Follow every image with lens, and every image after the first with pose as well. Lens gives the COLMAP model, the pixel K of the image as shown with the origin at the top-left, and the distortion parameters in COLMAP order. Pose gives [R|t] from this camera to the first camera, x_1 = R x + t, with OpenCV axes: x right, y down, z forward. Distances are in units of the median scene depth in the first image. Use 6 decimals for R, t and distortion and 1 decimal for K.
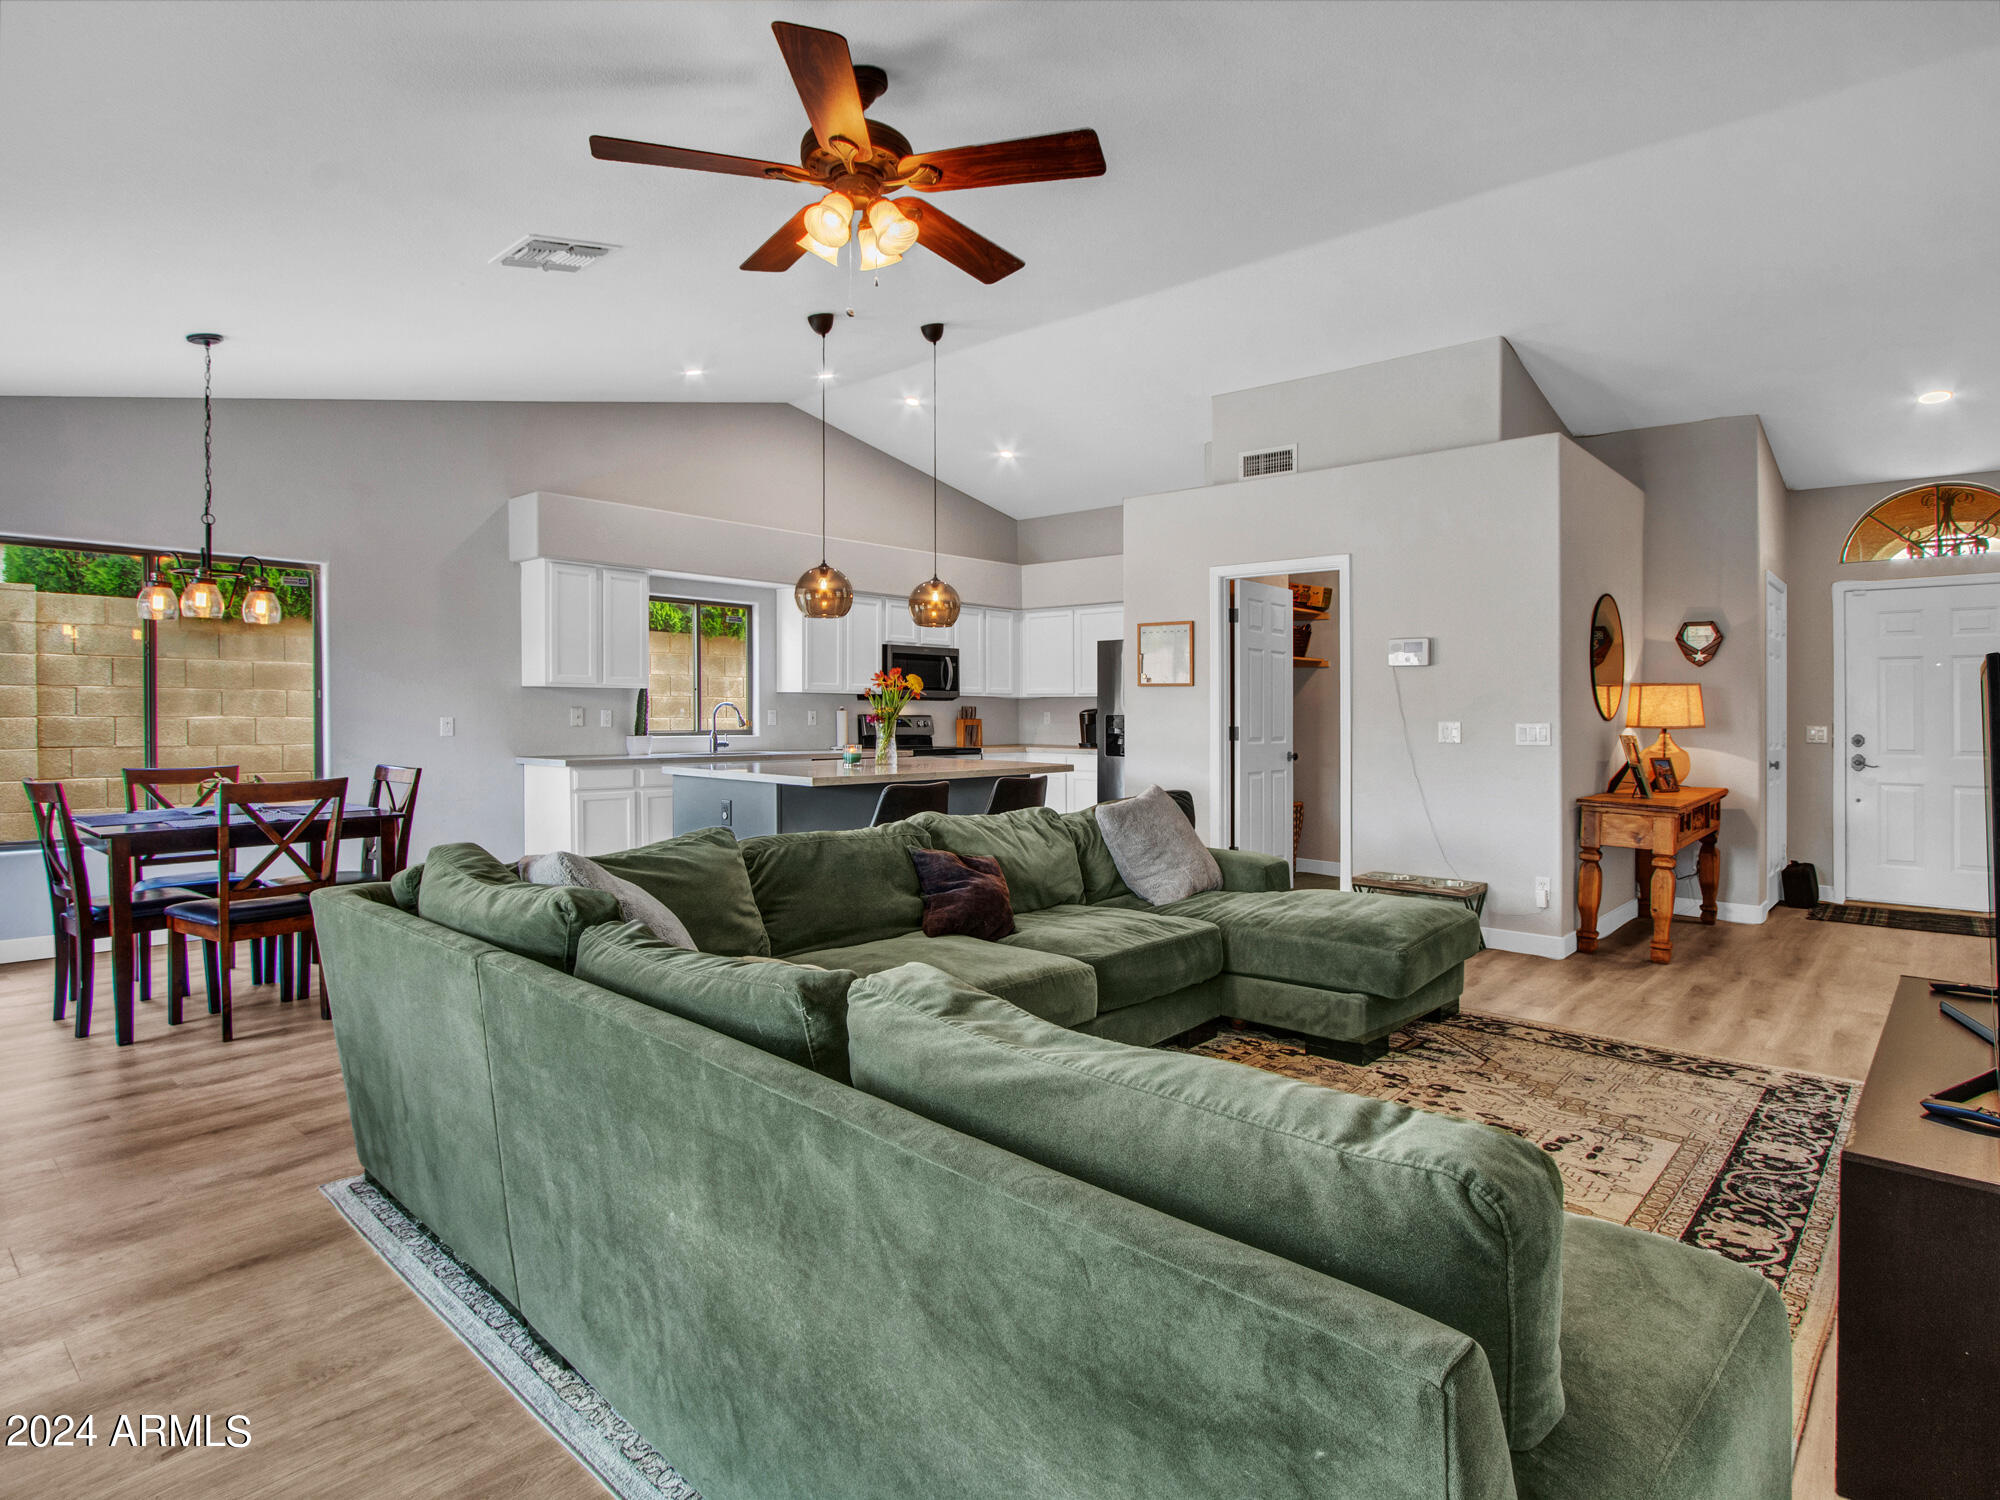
lens RADIAL K [[1031.3, 0, 1000.2], [0, 1031.3, 741.4], [0, 0, 1]] dist [-0.003725, -0.000525]
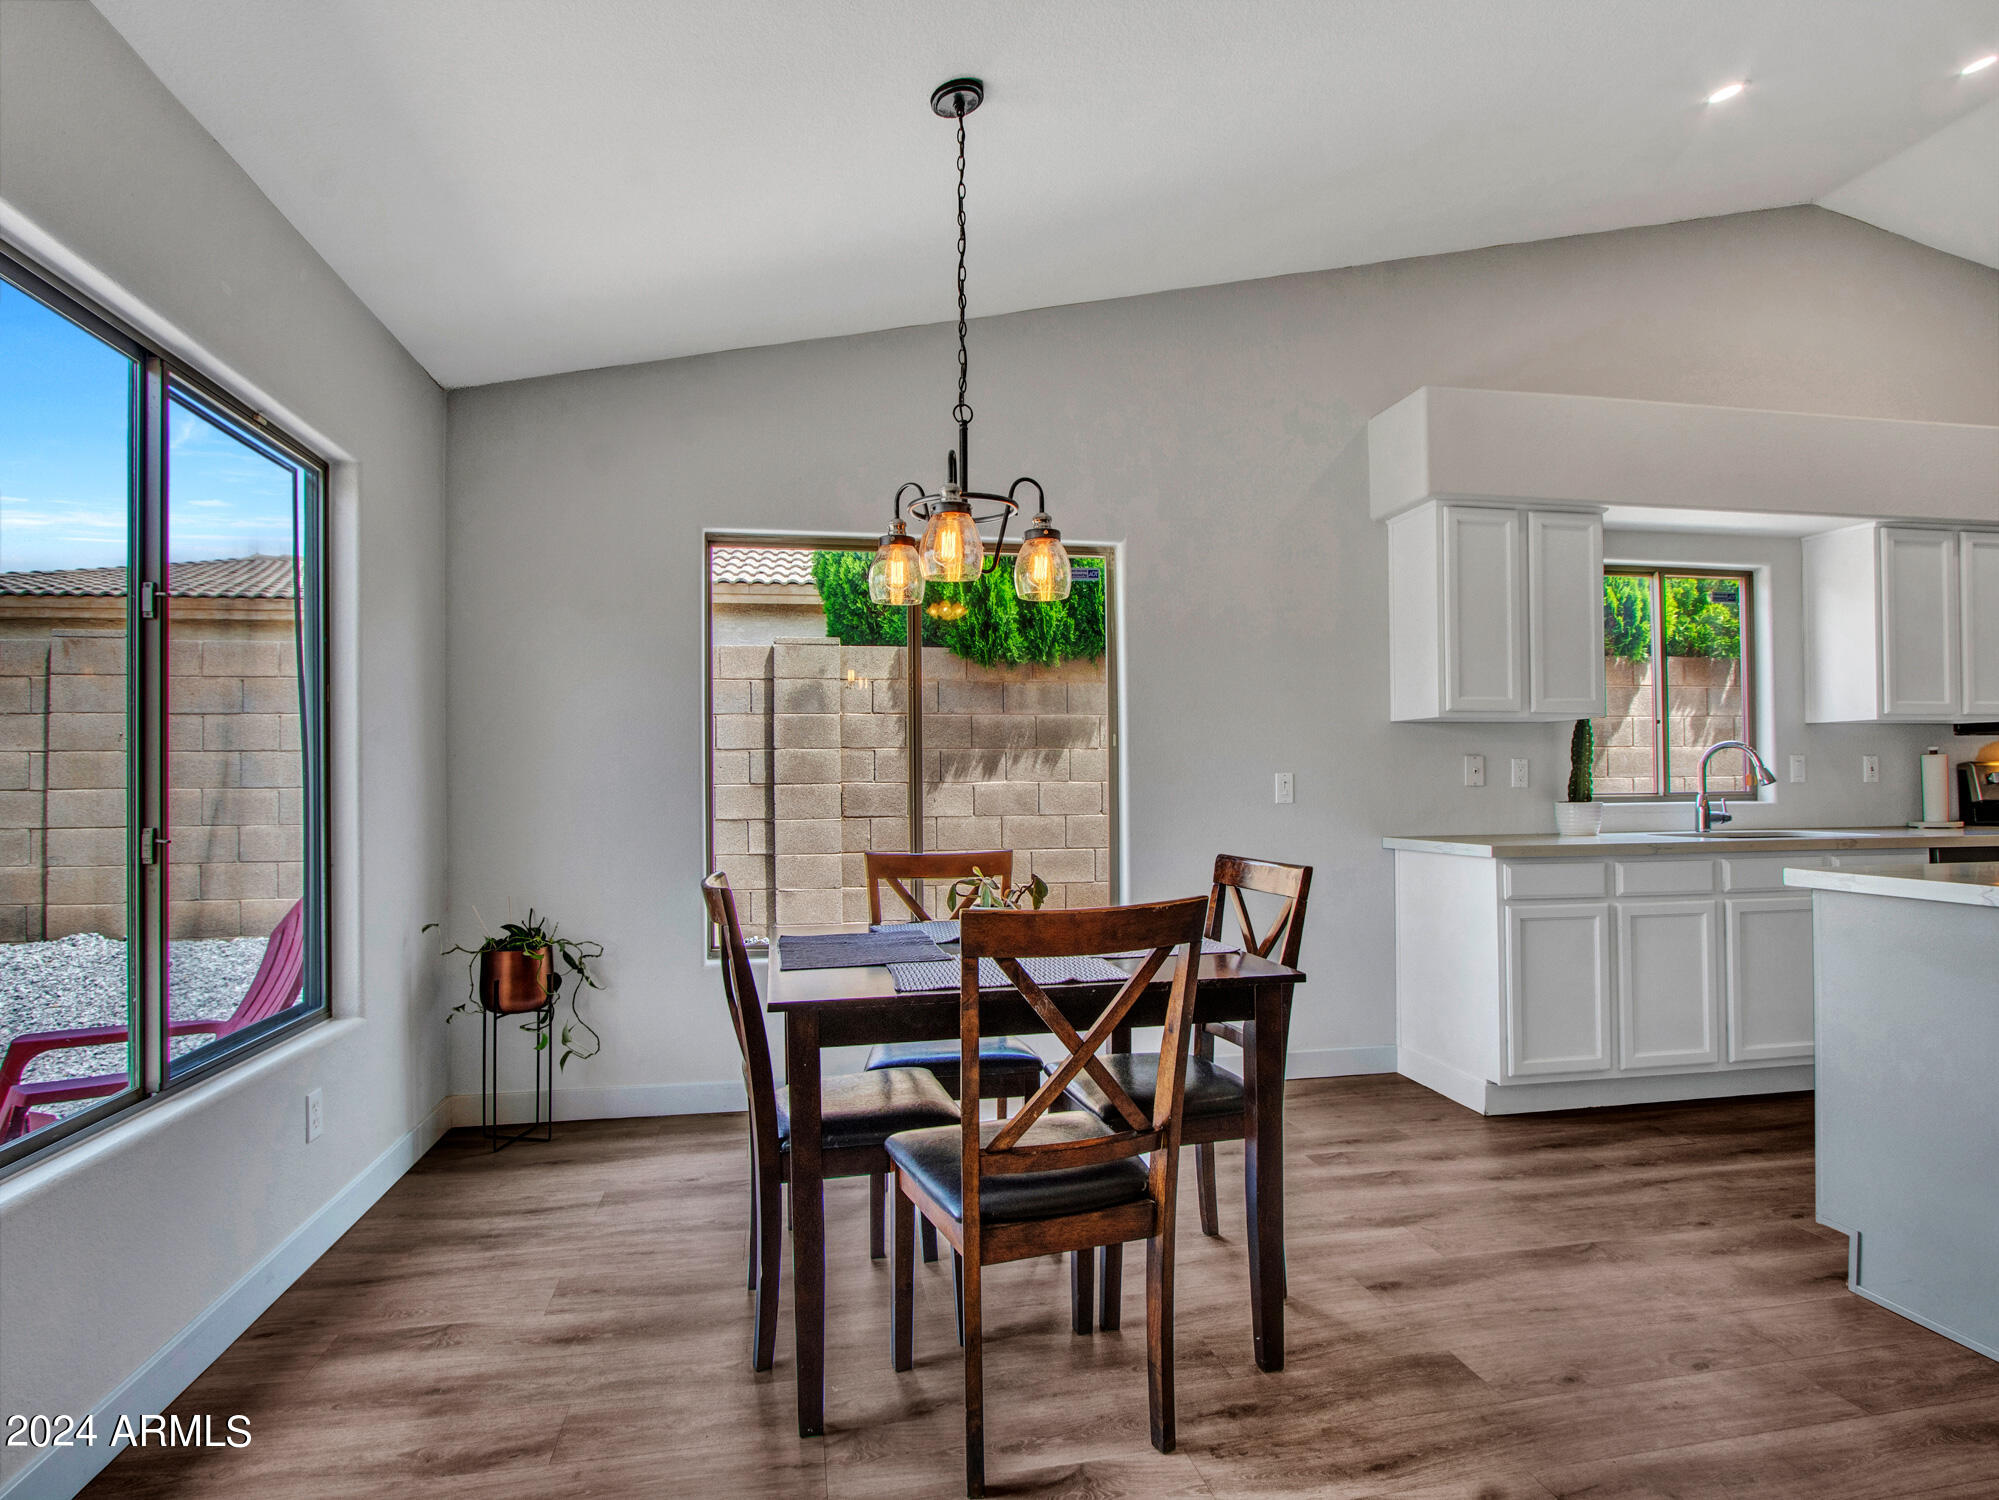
lens RADIAL K [[1030.7, 0, 998.4], [0, 1030.7, 763.0], [0, 0, 1]] dist [-0.003725, -0.000525]
pose [[0.784267, -0.028123, -0.619786, -0.267627], [-0.001955, 0.998855, -0.047797, 0.000779], [0.620421, 0.038697, 0.783314, 0.375835]]
